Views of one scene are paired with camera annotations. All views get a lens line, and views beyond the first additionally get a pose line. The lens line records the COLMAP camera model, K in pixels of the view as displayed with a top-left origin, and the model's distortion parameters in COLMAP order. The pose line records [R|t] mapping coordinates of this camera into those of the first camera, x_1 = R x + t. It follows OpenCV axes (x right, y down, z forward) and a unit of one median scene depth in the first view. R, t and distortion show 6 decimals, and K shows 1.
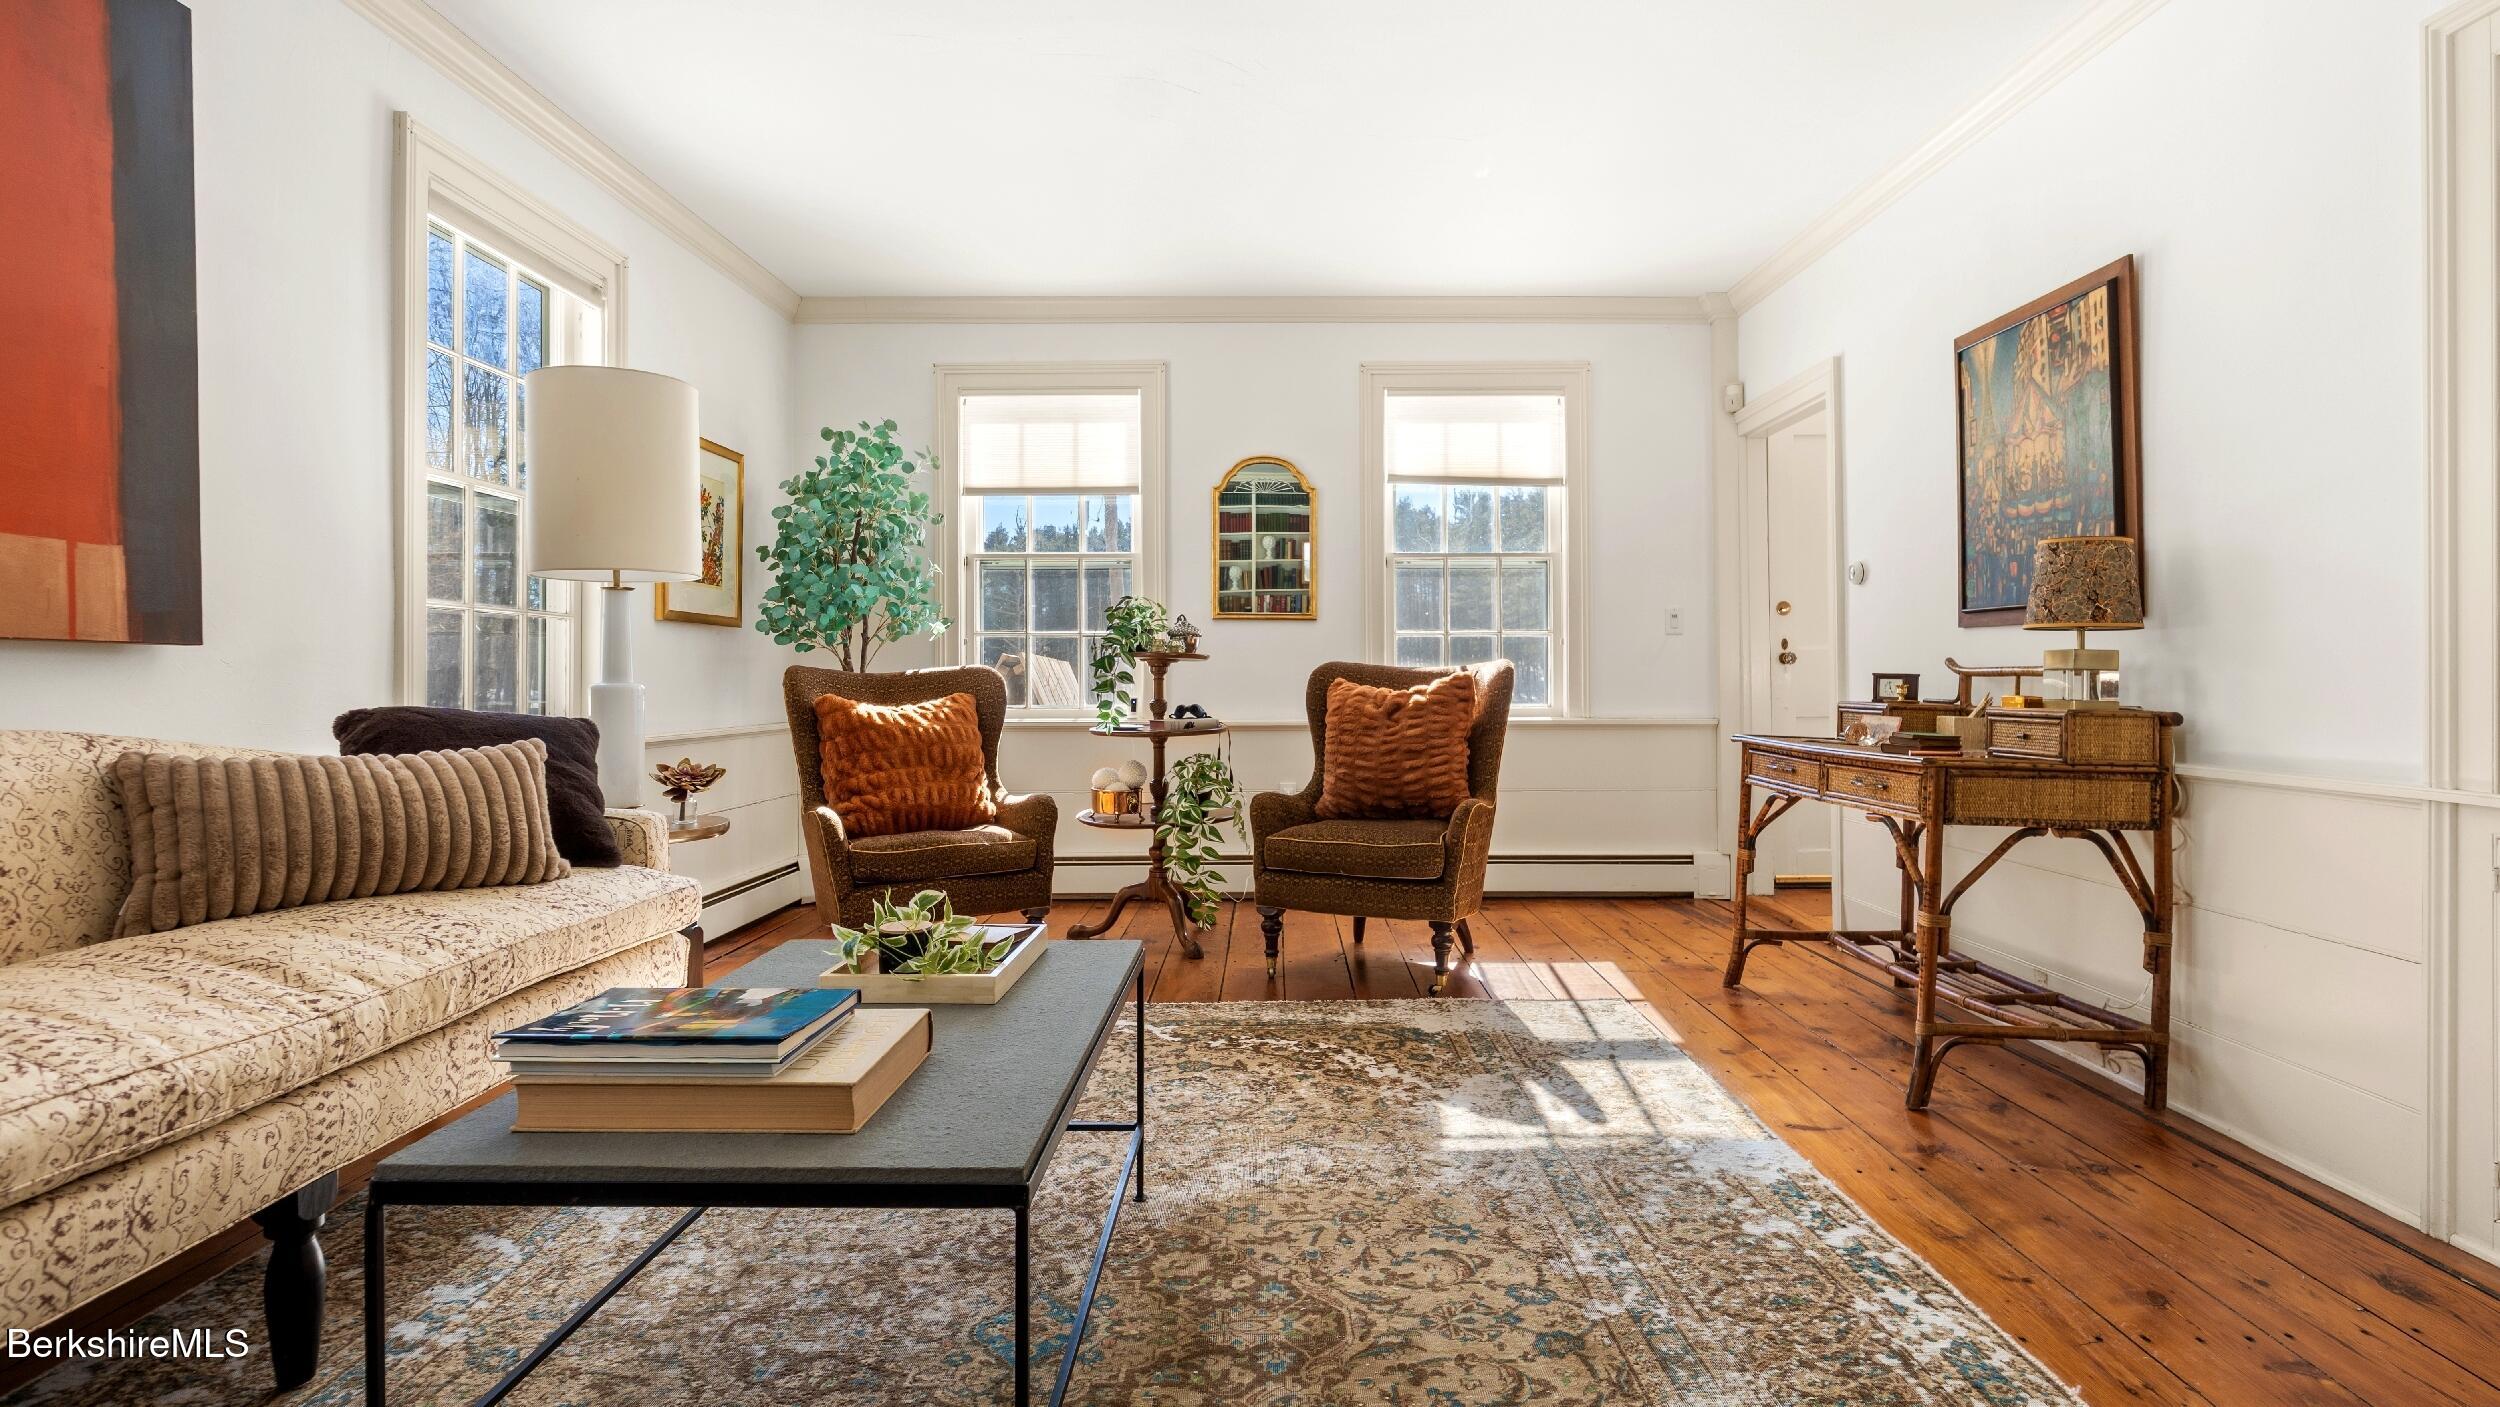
lens RADIAL K [[1206.6, 0, 1240.7], [0, 1206.6, 676.1], [0, 0, 1]] dist [-0.000537, -0.000067]
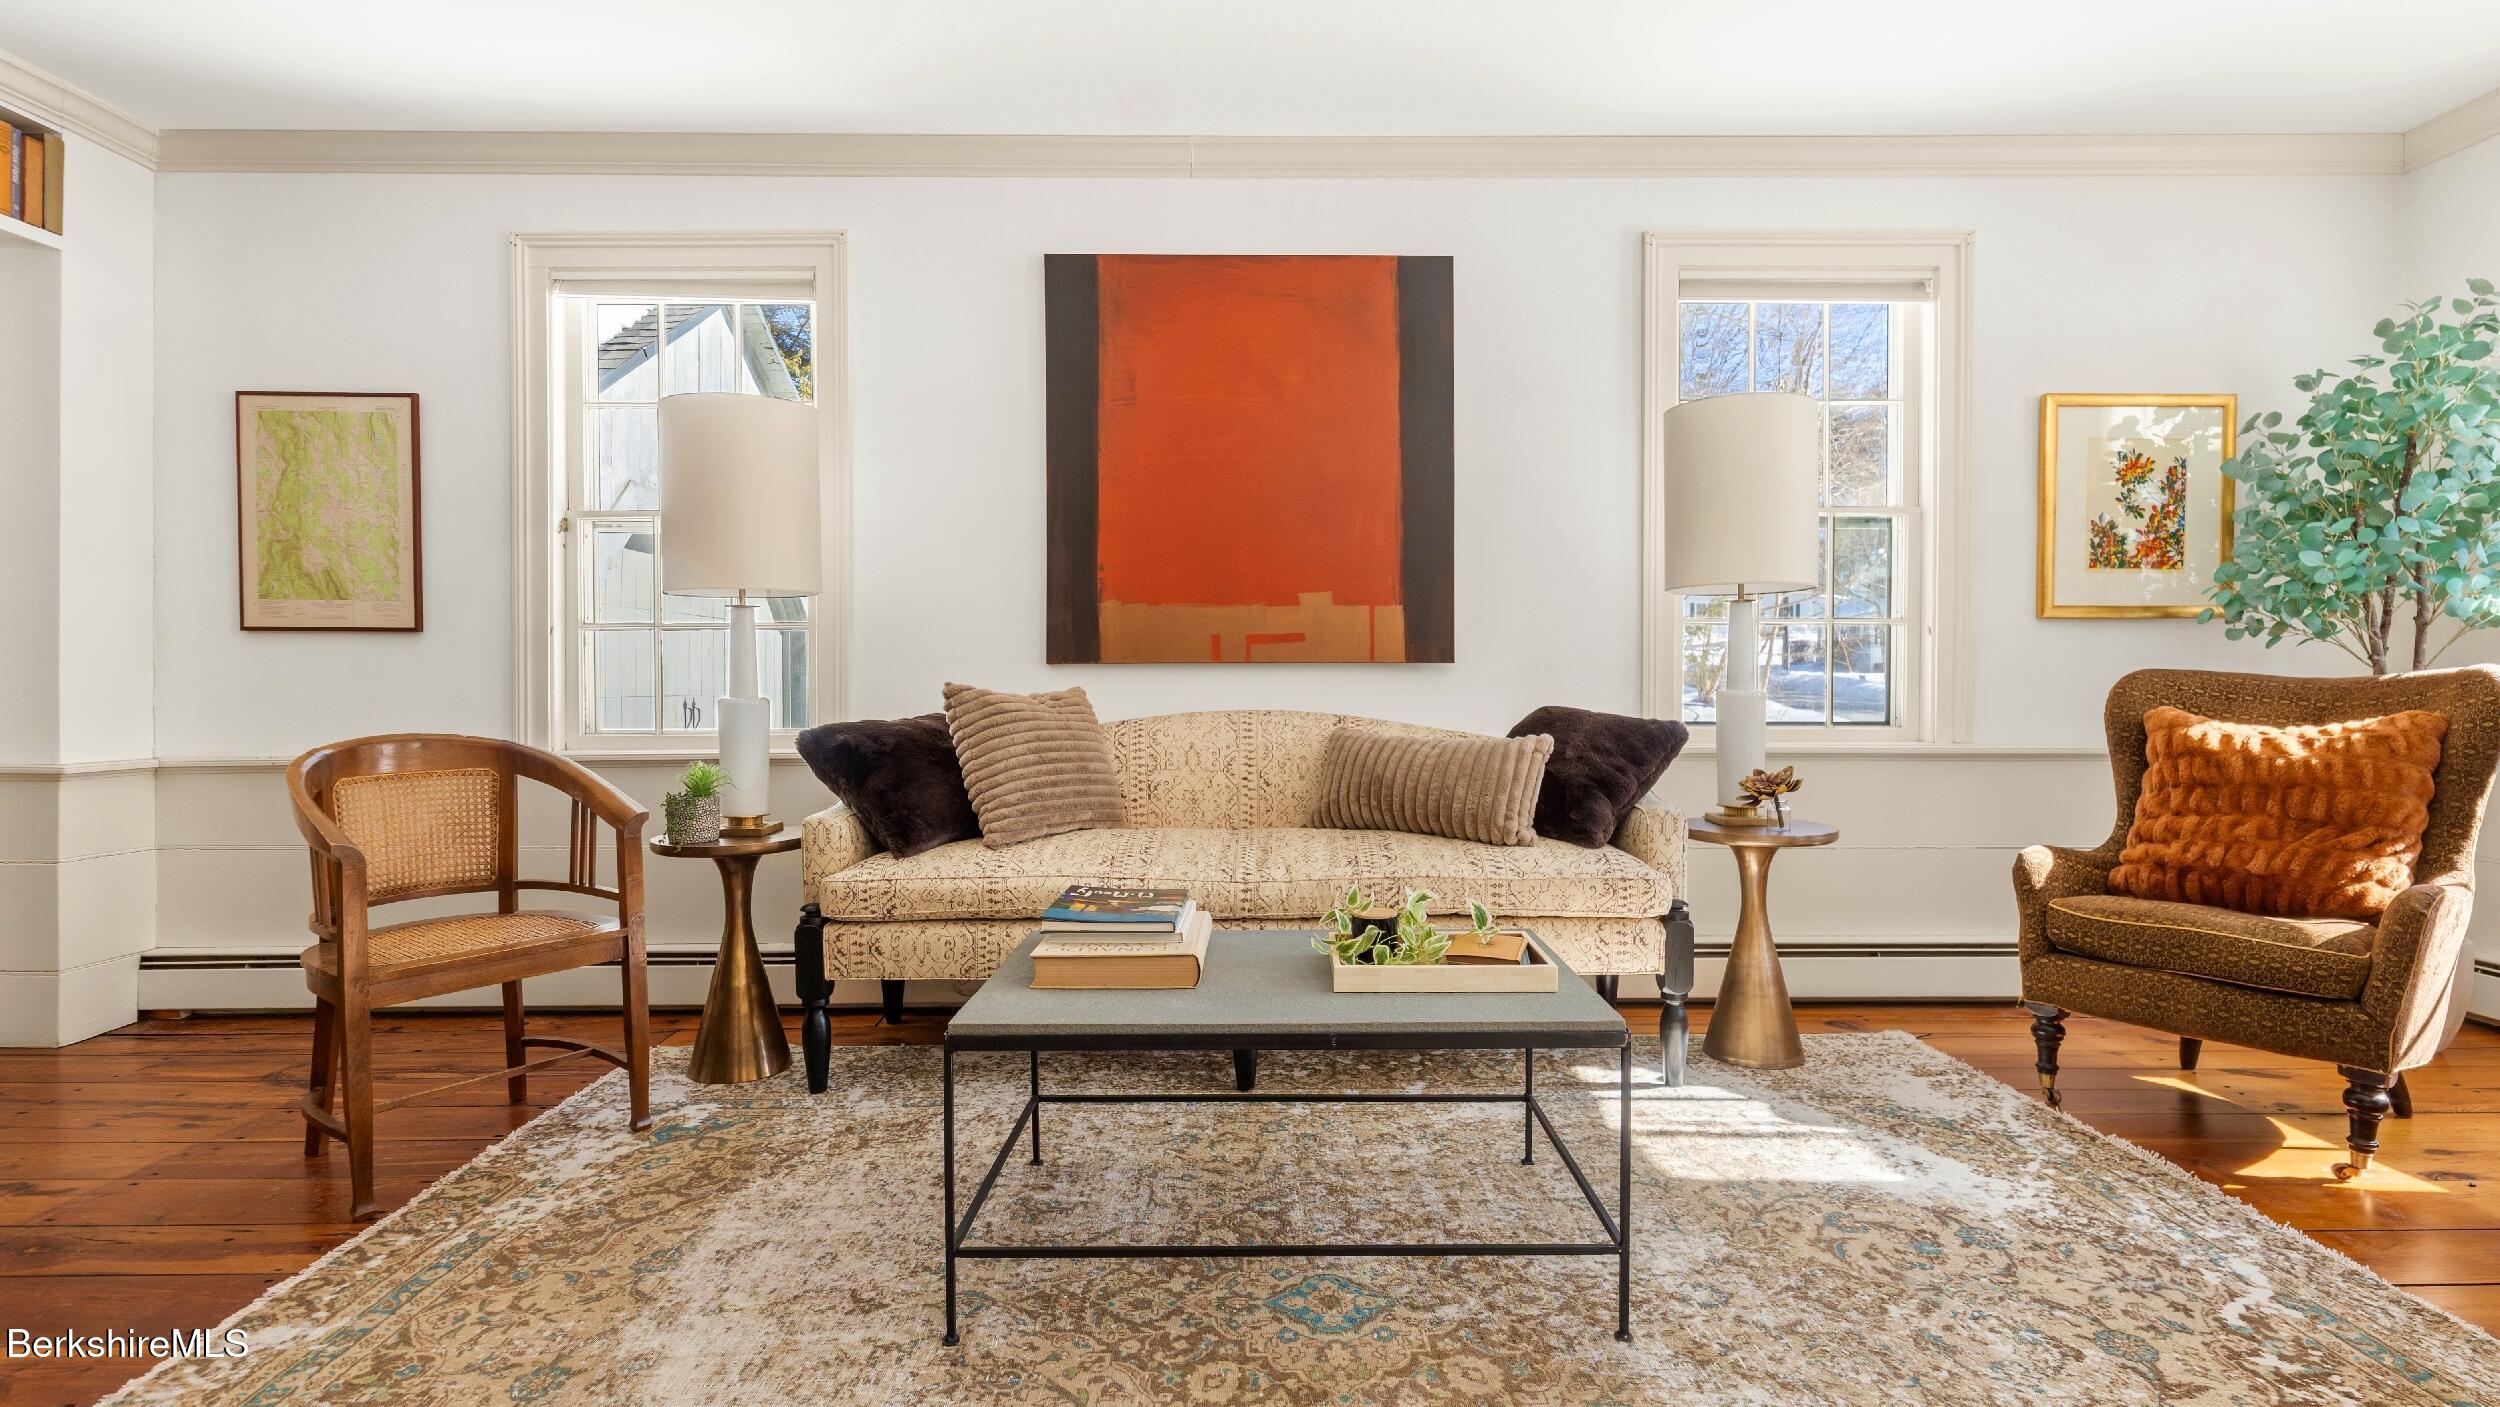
lens RADIAL K [[1209.5, 0, 1250.0], [0, 1209.5, 703.5], [0, 0, 1]] dist [0.000571, 0.000108]
pose [[-0.016076, 0.004767, -0.999859, 0.408020], [-0.001084, 0.999988, 0.004785, 0.010490], [0.999870, 0.001161, -0.016070, 0.446252]]
